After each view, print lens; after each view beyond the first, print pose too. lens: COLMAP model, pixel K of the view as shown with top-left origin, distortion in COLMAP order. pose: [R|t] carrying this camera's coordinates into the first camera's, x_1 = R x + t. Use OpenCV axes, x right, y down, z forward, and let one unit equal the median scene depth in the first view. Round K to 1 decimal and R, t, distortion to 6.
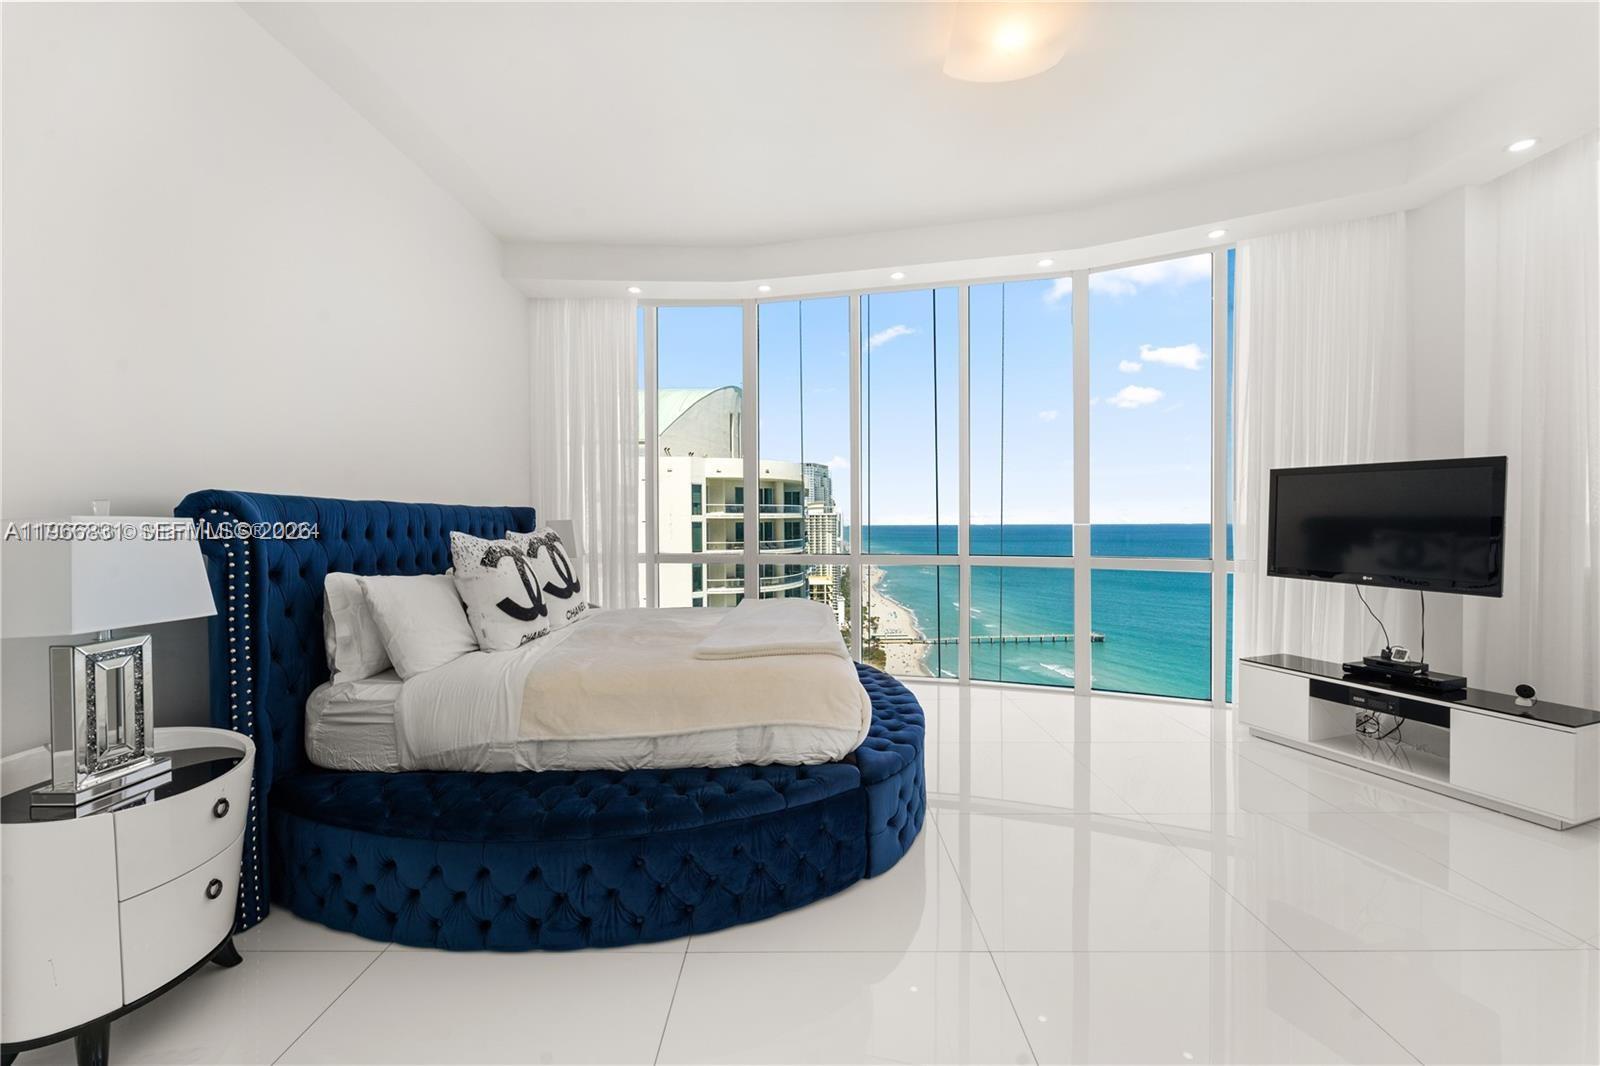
lens RADIAL K [[654.3, 0, 801.5], [0, 654.3, 529.2], [0, 0, 1]] dist [0.000564, -0.000271]
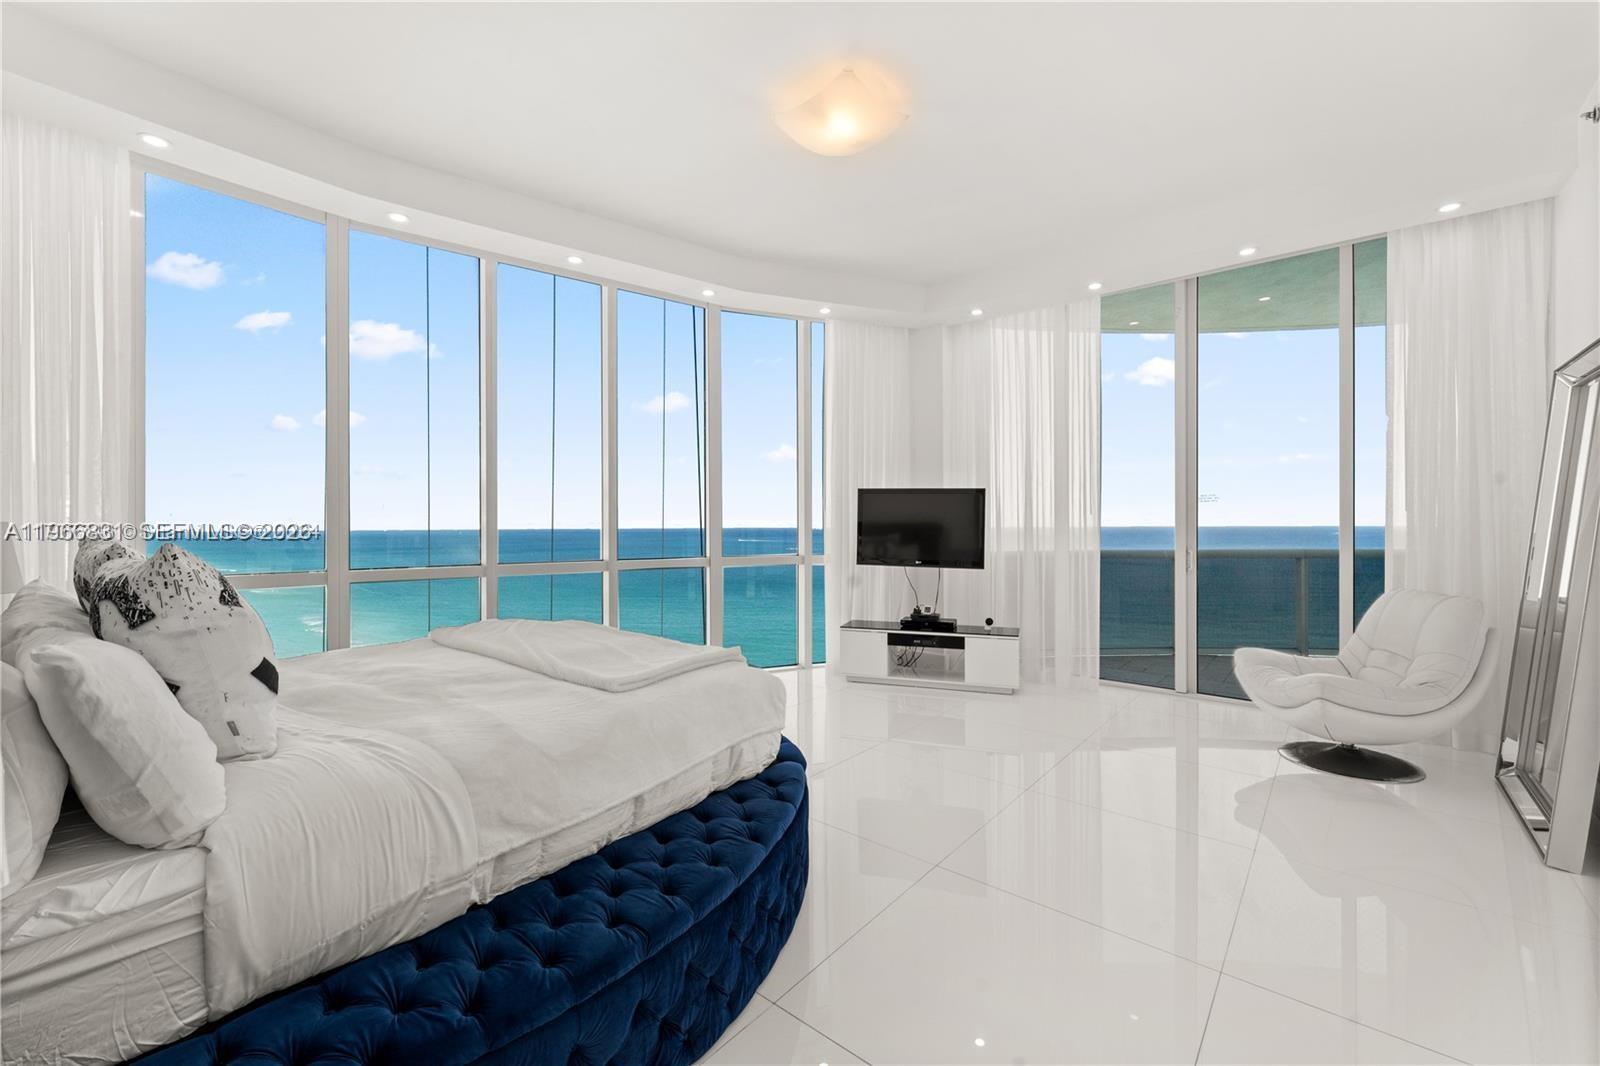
lens RADIAL K [[648.1, 0, 802.3], [0, 648.1, 523.8], [0, 0, 1]] dist [-0.000934, -0.000586]
pose [[0.639676, 0.002138, 0.768642, -0.498476], [0.011748, 0.999852, -0.012557, 0.000193], [-0.768555, 0.017062, 0.639556, 0.234891]]
